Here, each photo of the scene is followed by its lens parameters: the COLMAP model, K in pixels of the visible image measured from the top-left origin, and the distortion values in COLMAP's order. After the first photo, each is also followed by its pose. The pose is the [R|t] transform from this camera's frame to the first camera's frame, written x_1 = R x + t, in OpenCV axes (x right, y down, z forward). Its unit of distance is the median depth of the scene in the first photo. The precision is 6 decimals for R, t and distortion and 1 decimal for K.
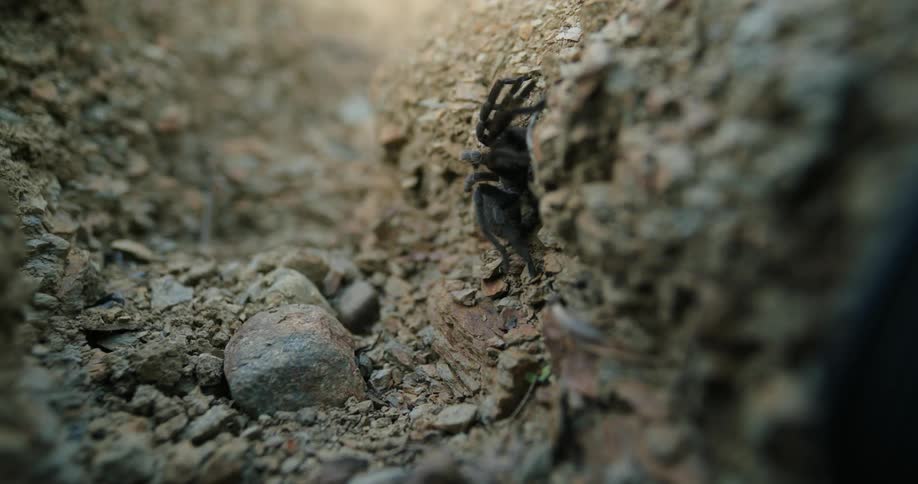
lens RADIAL K [[683.0, 0, 459.0], [0, 683.0, 242.0], [0, 0, 1]] dist [-0.078985, 0.006334]
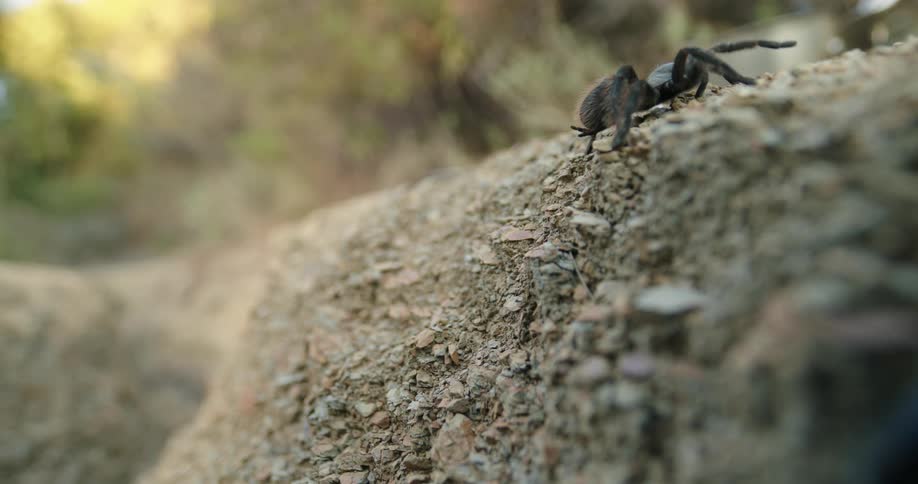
lens RADIAL K [[683.0, 0, 459.0], [0, 683.0, 242.0], [0, 0, 1]] dist [-0.078985, 0.006334]
pose [[0.987154, -0.010896, 0.159401, 0.283262], [0.075336, 0.911545, -0.404241, -0.133439], [-0.140896, 0.411057, 0.900656, -0.353438]]
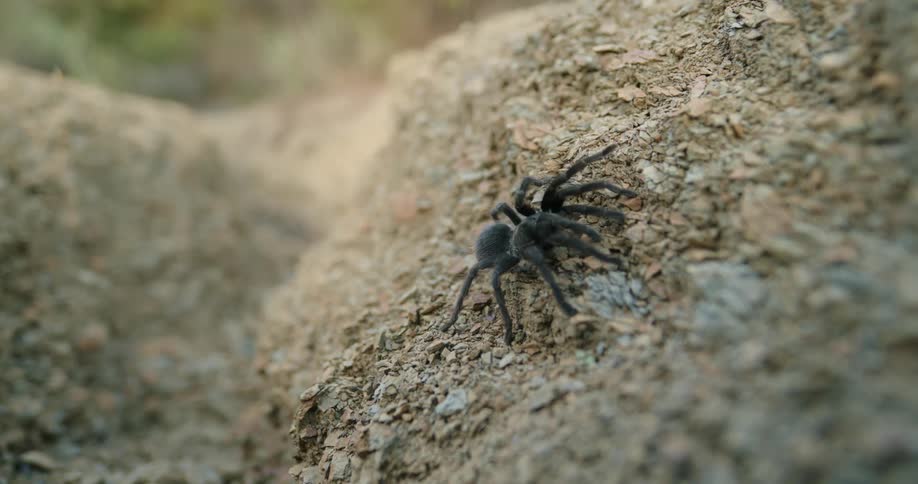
lens RADIAL K [[683.0, 0, 459.0], [0, 683.0, 242.0], [0, 0, 1]] dist [-0.078985, 0.006334]
pose [[0.998142, 0.030750, 0.052597, 0.161225], [-0.018537, 0.975633, -0.218622, -0.093664], [-0.058038, 0.217241, 0.974391, -0.245480]]
